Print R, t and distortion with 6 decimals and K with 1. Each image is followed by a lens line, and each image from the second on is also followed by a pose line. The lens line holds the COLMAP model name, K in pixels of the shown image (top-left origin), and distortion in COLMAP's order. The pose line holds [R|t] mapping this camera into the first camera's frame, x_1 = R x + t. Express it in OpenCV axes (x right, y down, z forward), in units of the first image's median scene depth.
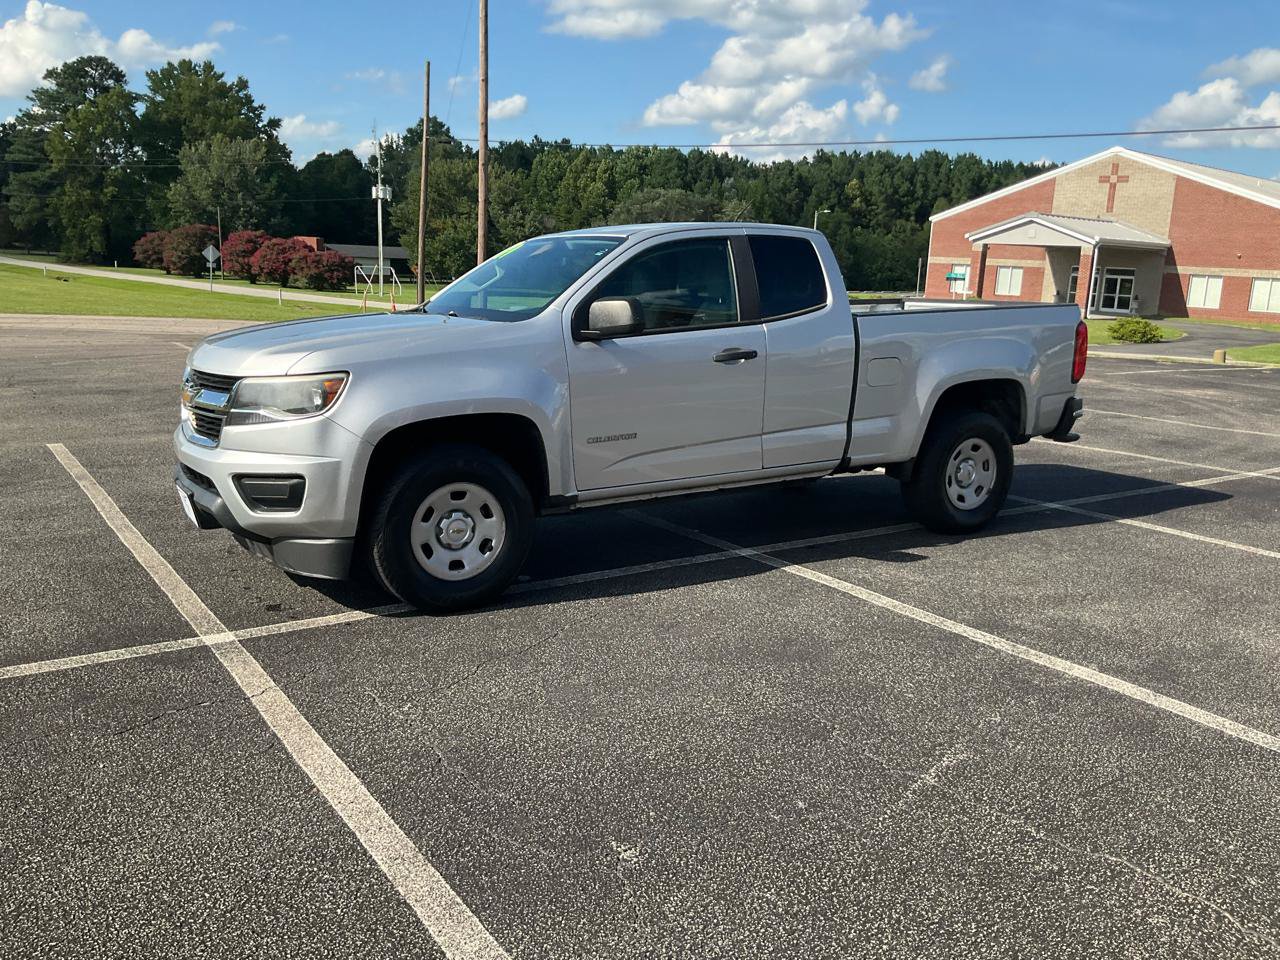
lens RADIAL K [[1057.8, 0, 635.1], [0, 1057.8, 488.8], [0, 0, 1]] dist [0.060959, -0.114682]
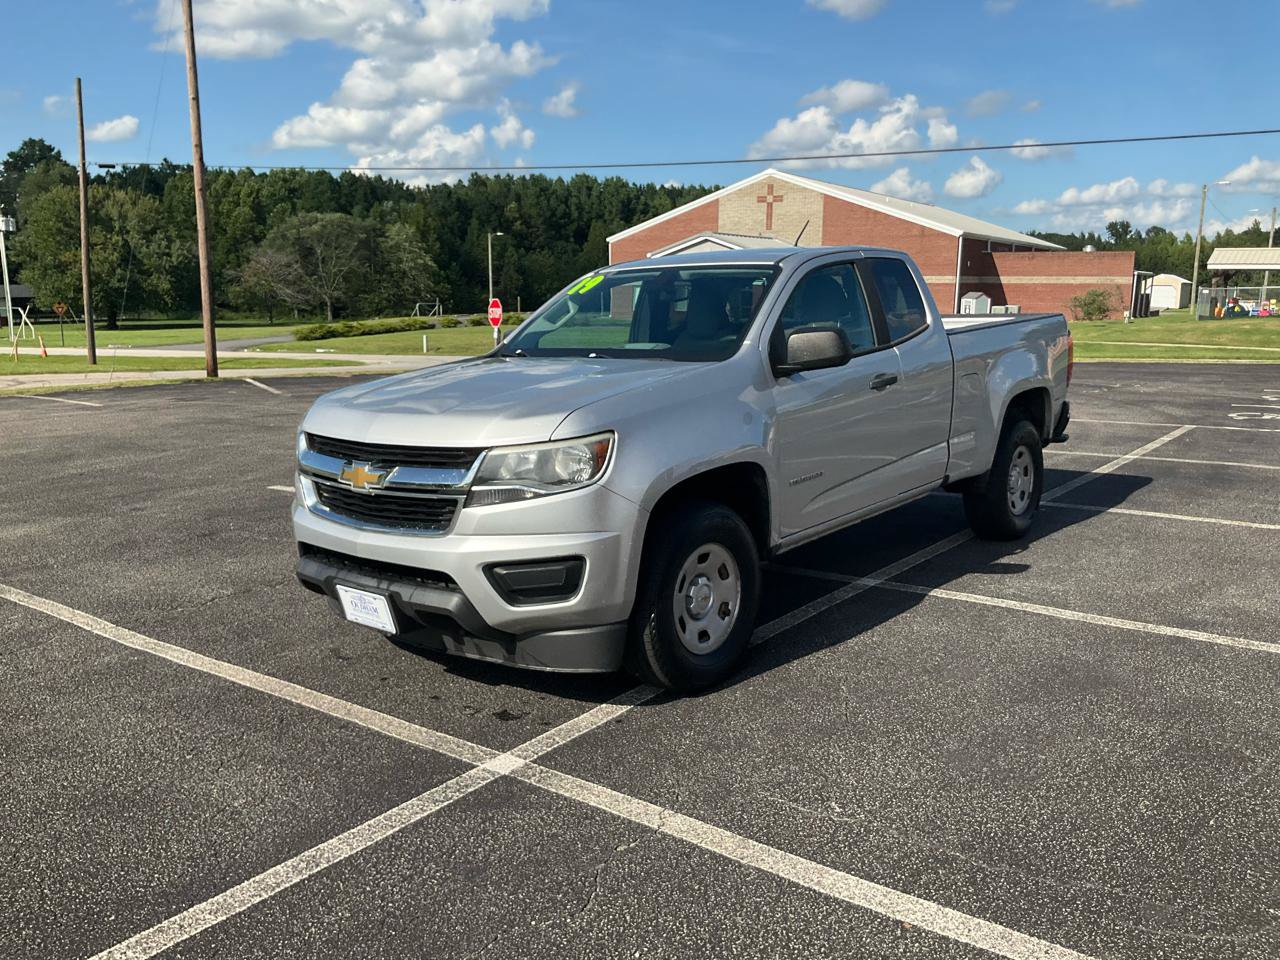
lens RADIAL K [[1057.8, 0, 637.4], [0, 1057.8, 492.0], [0, 0, 1]] dist [0.060959, -0.114682]
pose [[0.948626, -0.096251, 0.301403, -0.330917], [0.101402, 0.994844, -0.001453, -0.036641], [-0.299709, 0.031941, 0.953496, 0.113014]]
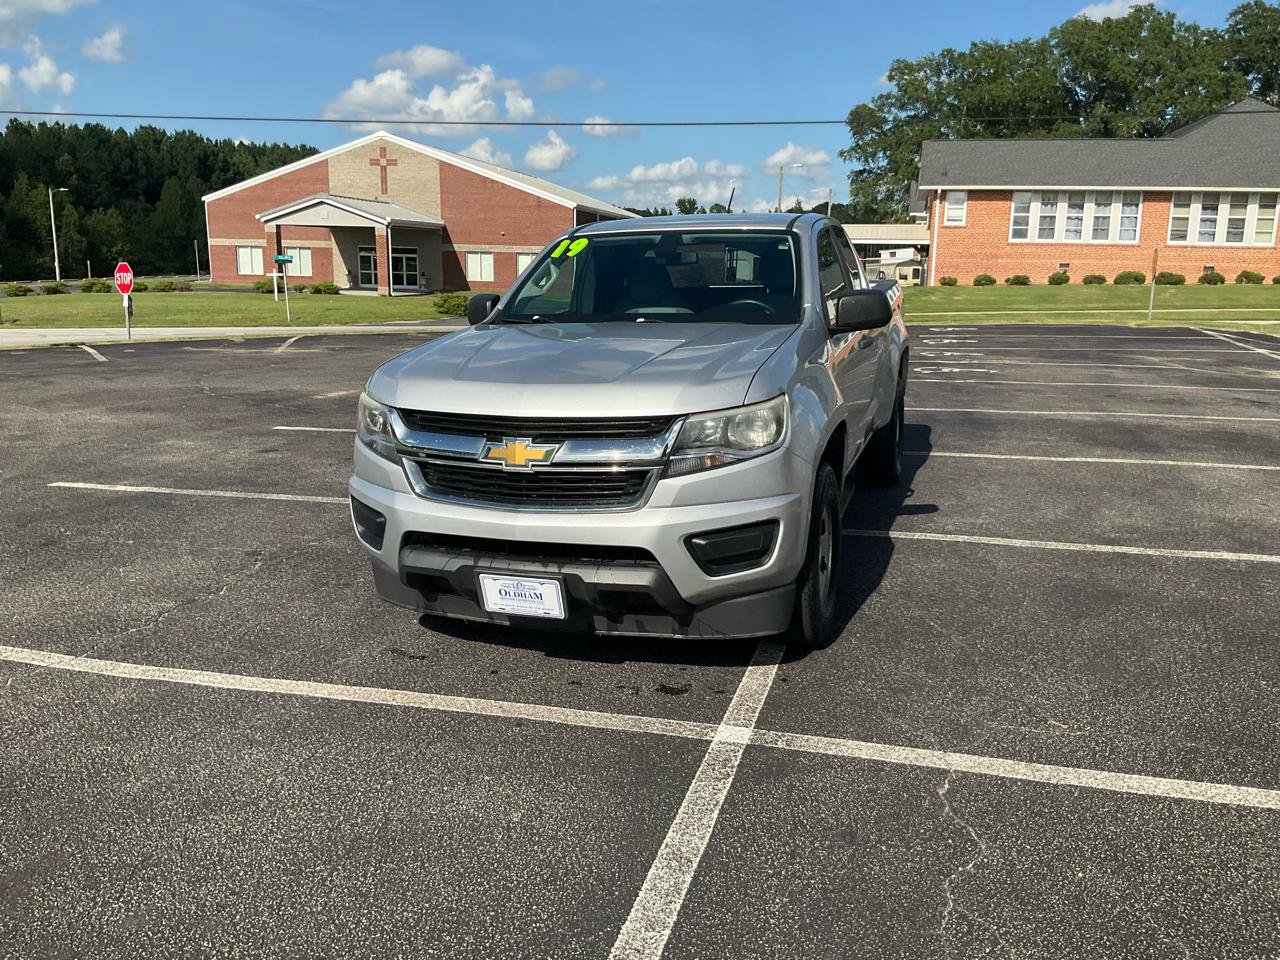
lens RADIAL K [[1057.8, 0, 632.4], [0, 1057.8, 484.3], [0, 0, 1]] dist [0.060959, -0.114682]
pose [[0.770631, -0.161709, 0.616423, -0.585363], [0.153100, 0.985920, 0.067240, -0.073066], [-0.618618, 0.042557, 0.784539, 0.257013]]
